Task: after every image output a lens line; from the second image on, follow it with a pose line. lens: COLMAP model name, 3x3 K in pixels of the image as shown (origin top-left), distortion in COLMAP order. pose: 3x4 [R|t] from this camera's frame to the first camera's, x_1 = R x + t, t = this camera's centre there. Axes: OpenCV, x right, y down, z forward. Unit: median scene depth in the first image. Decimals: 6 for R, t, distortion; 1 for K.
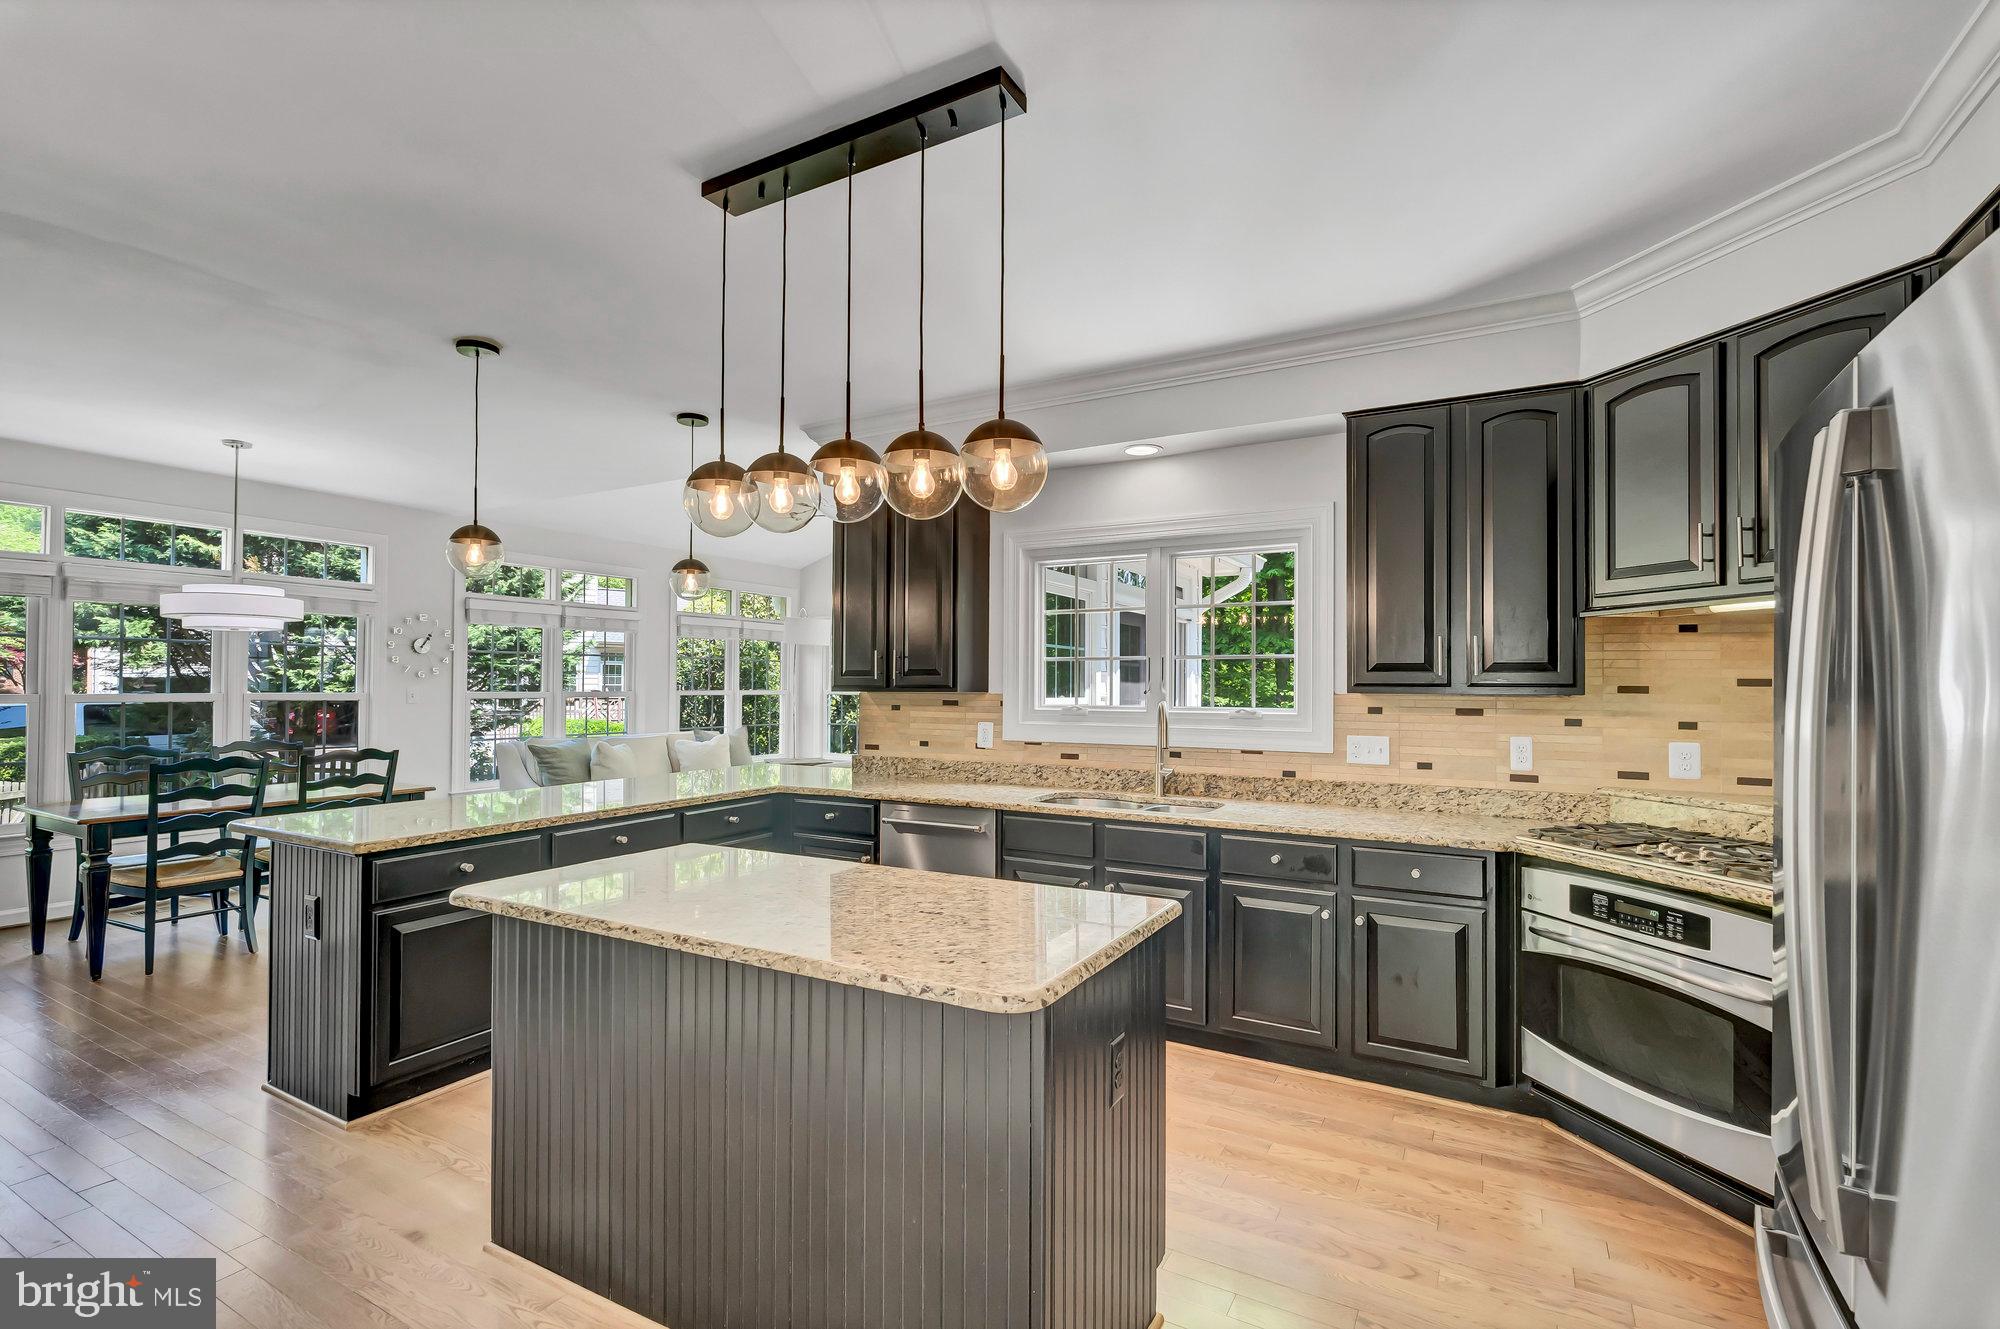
lens RADIAL K [[912.6, 0, 1000.0], [0, 912.6, 664.5], [0, 0, 1]] dist [0.000612, 0.000075]
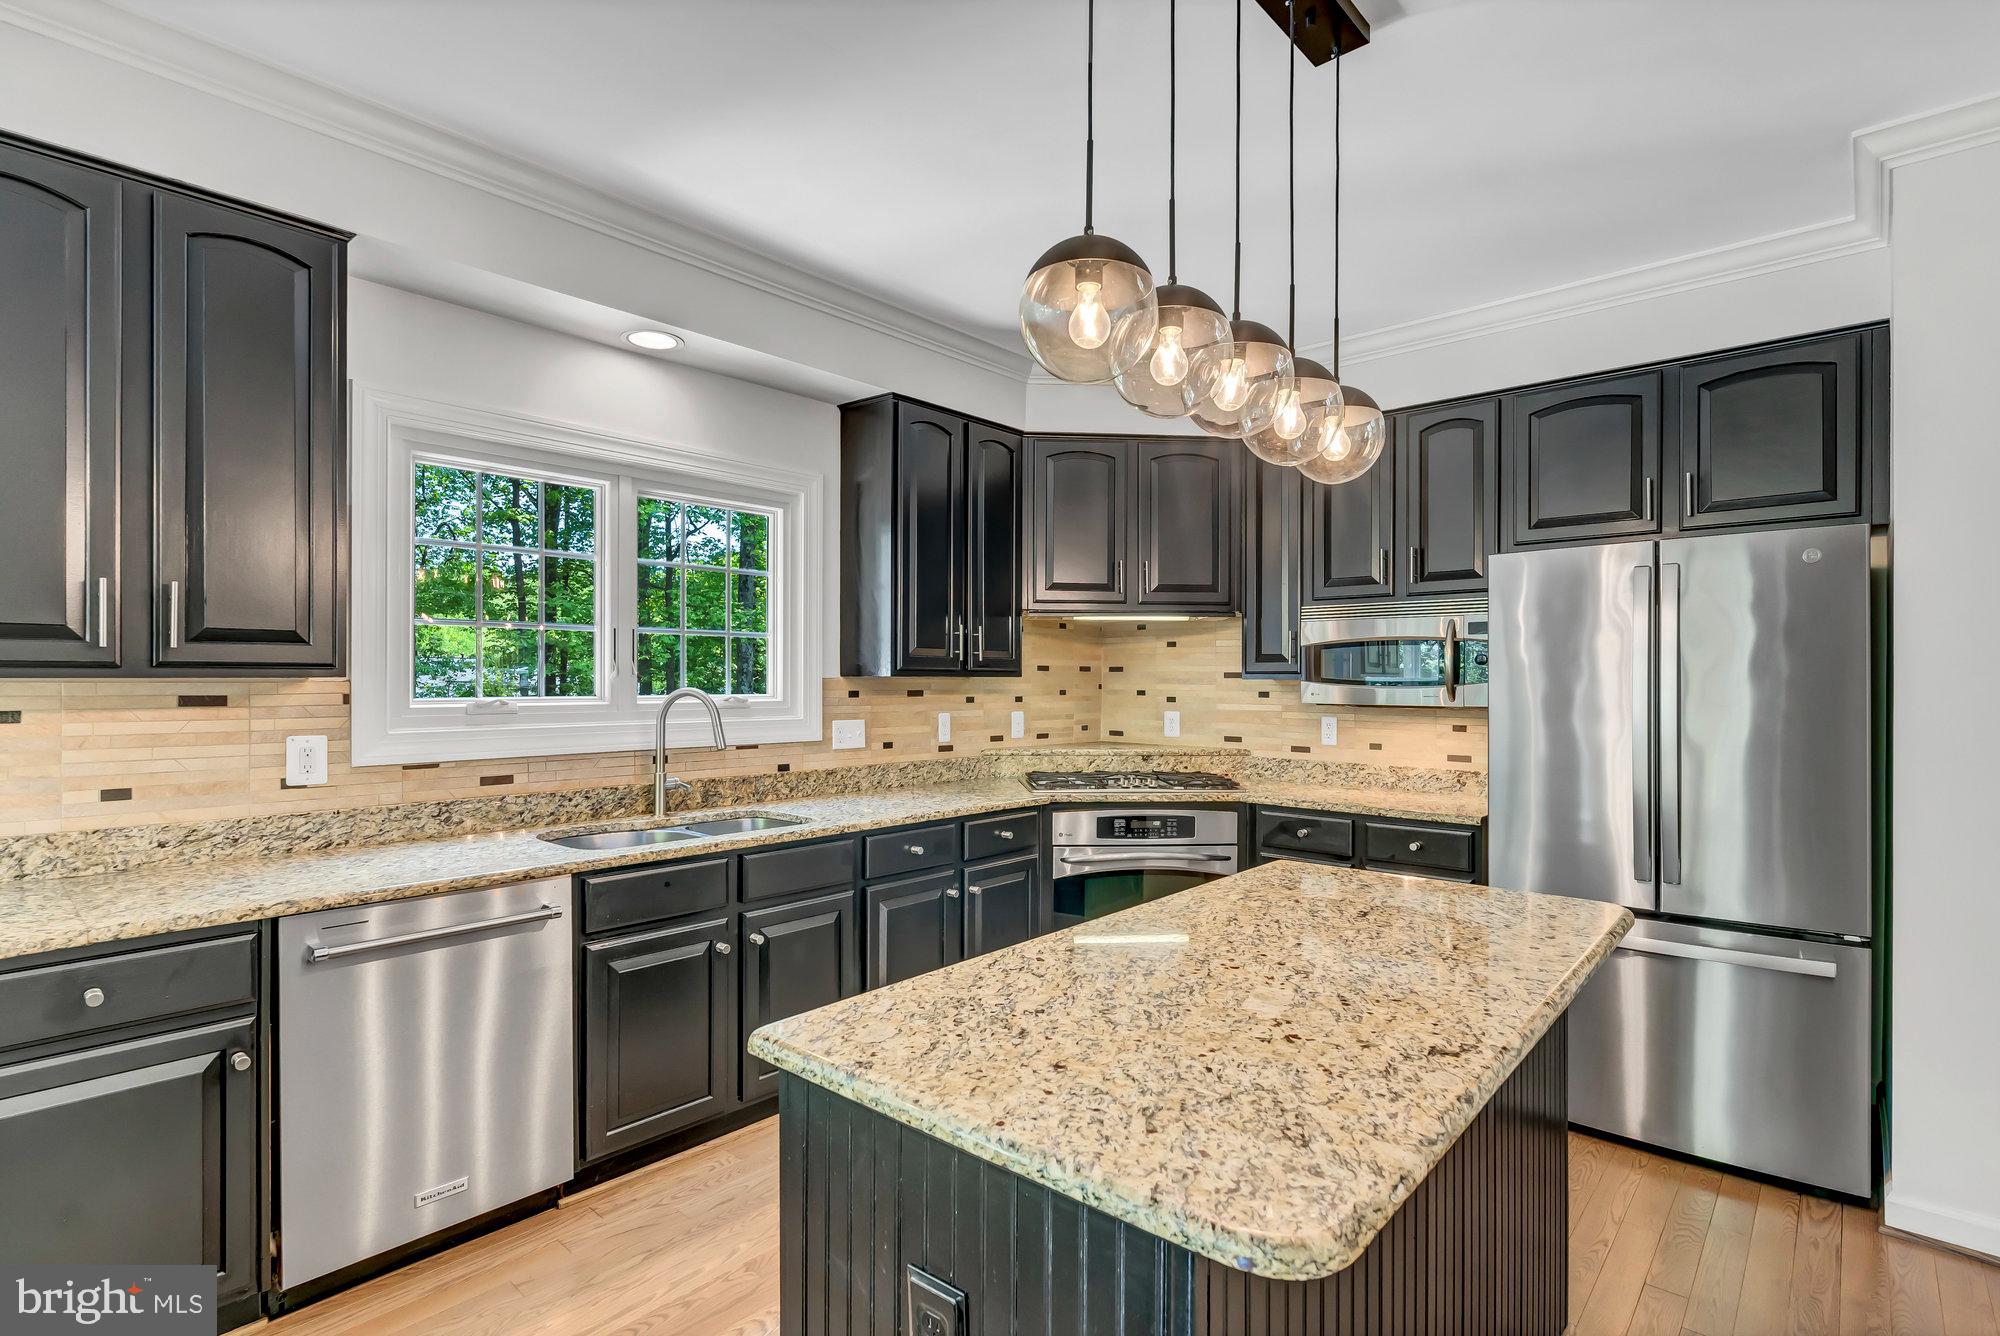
lens RADIAL K [[993.0, 0, 1000.0], [0, 993.0, 668.0], [0, 0, 1]] dist [0.047242, 0.000150]
pose [[0.222945, 0.011138, 0.974767, -0.595229], [-0.017789, 0.999815, -0.007355, 0.026640], [-0.974669, -0.015700, 0.223102, 0.590673]]
